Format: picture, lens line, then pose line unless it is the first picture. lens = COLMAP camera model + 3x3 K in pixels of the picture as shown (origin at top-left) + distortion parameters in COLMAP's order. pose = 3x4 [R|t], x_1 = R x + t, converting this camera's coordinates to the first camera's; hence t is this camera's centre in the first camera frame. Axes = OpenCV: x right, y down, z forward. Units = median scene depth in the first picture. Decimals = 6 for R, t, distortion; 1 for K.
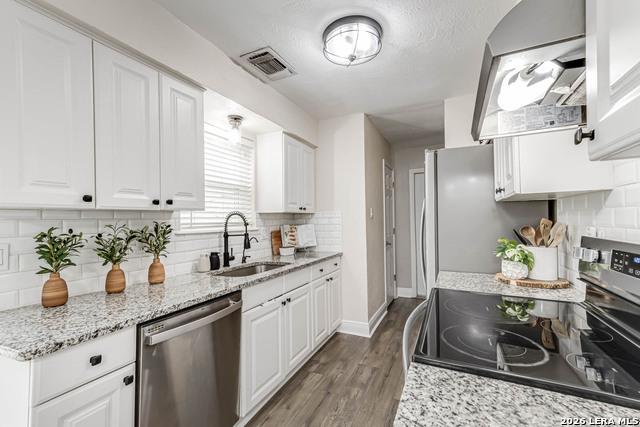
lens RADIAL K [[284.7, 0, 319.9], [0, 284.7, 217.6], [0, 0, 1]] dist [0.026093, 0.001136]
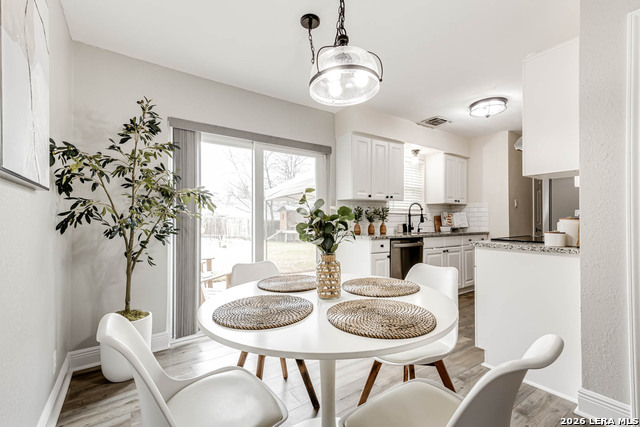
lens RADIAL K [[284.7, 0, 317.2], [0, 284.7, 220.4], [0, 0, 1]] dist [0.026093, 0.001136]
pose [[0.864868, 0.009789, -0.501905, 0.088267], [-0.005680, 0.999937, 0.009715, 0.087549], [0.501968, -0.005551, 0.864868, -0.992149]]
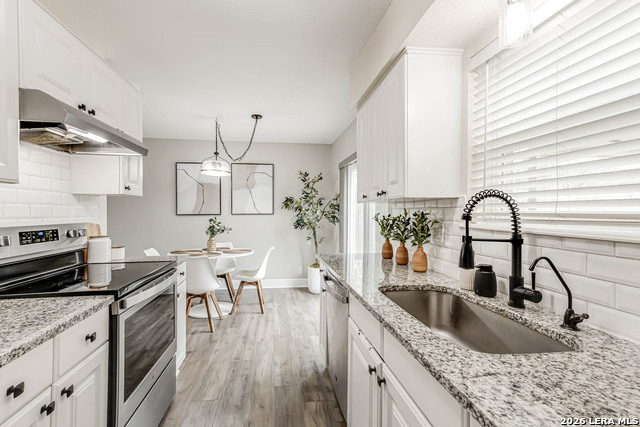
lens RADIAL K [[284.7, 0, 315.5], [0, 284.7, 211.2], [0, 0, 1]] dist [0.026093, 0.001136]
pose [[-0.851912, 0.010469, -0.523581, 0.221836], [0.013321, 0.999910, -0.001680, 0.011411], [0.523516, -0.008406, -0.851974, 1.372384]]
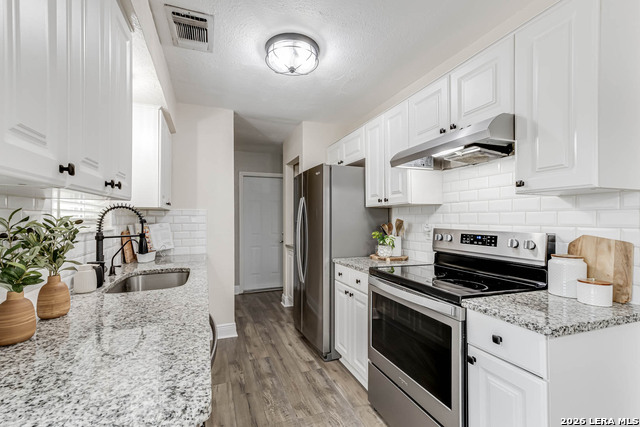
lens RADIAL K [[284.7, 0, 317.8], [0, 284.7, 218.0], [0, 0, 1]] dist [0.026093, 0.001136]
pose [[0.689050, 0.019116, 0.724462, -0.527046], [-0.016855, 0.999804, -0.010350, 0.015769], [-0.724518, -0.005079, 0.689237, 0.152296]]
